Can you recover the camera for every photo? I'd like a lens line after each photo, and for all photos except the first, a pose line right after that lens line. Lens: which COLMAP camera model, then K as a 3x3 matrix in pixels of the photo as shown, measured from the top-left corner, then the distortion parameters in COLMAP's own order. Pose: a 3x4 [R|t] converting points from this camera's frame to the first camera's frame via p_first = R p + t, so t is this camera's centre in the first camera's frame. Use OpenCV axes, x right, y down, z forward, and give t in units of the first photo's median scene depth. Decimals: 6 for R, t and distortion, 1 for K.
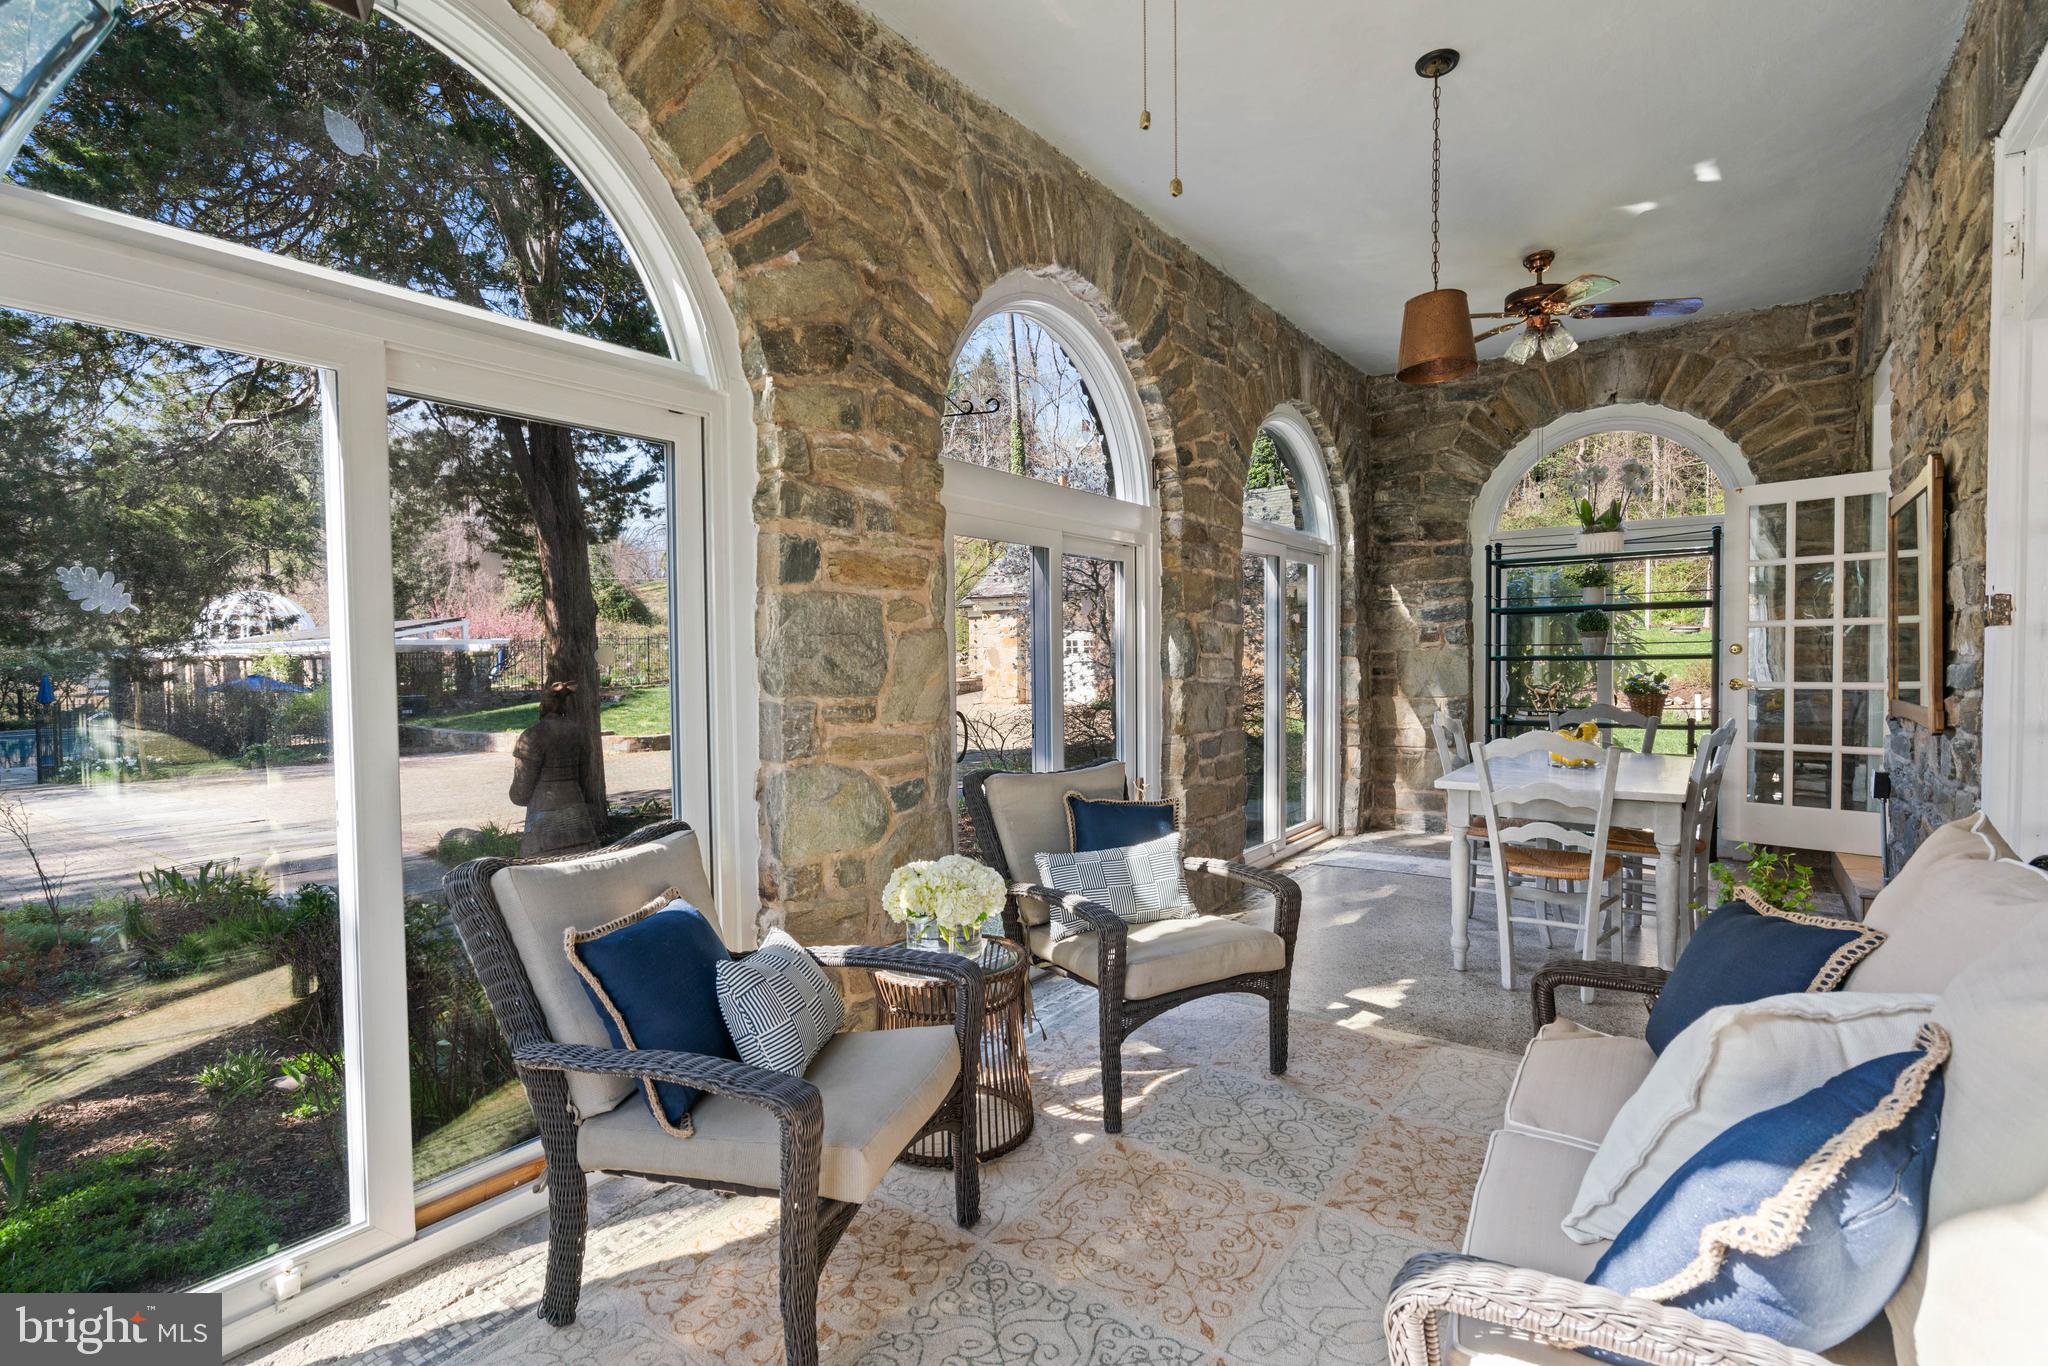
lens RADIAL K [[933.8, 0, 1022.8], [0, 933.8, 679.7], [0, 0, 1]] dist [-0.001901, 0.000381]
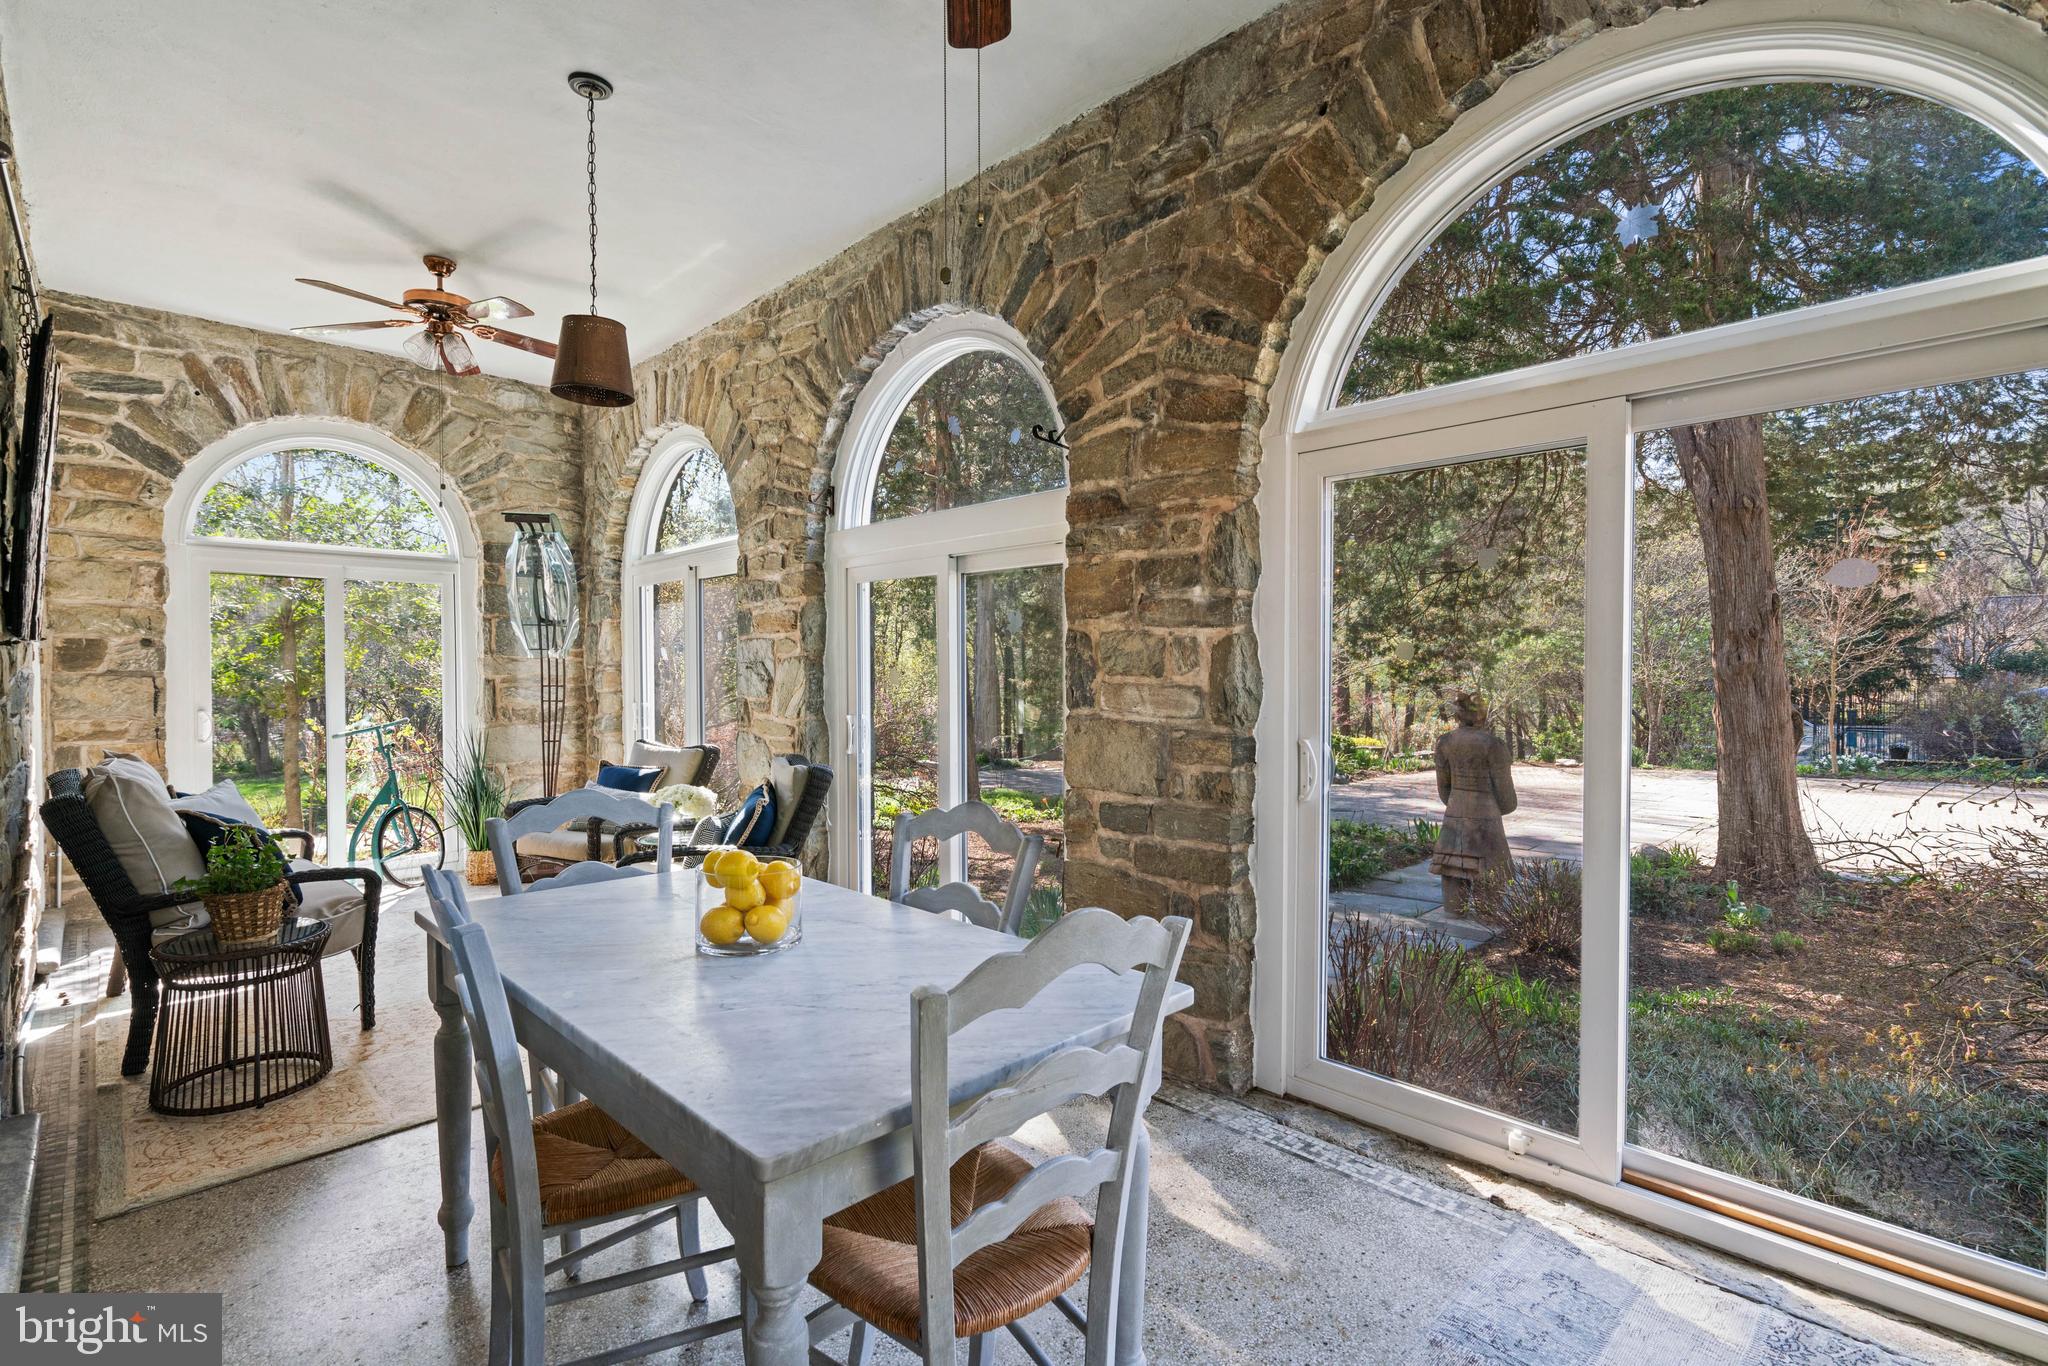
lens RADIAL K [[933.8, 0, 1022.8], [0, 933.8, 681.6], [0, 0, 1]] dist [-0.001901, 0.000381]
pose [[-0.132940, 0.026080, -0.990781, 1.209283], [-0.014968, 0.999487, 0.028318, -0.055017], [0.991011, 0.018595, -0.132481, 1.396552]]
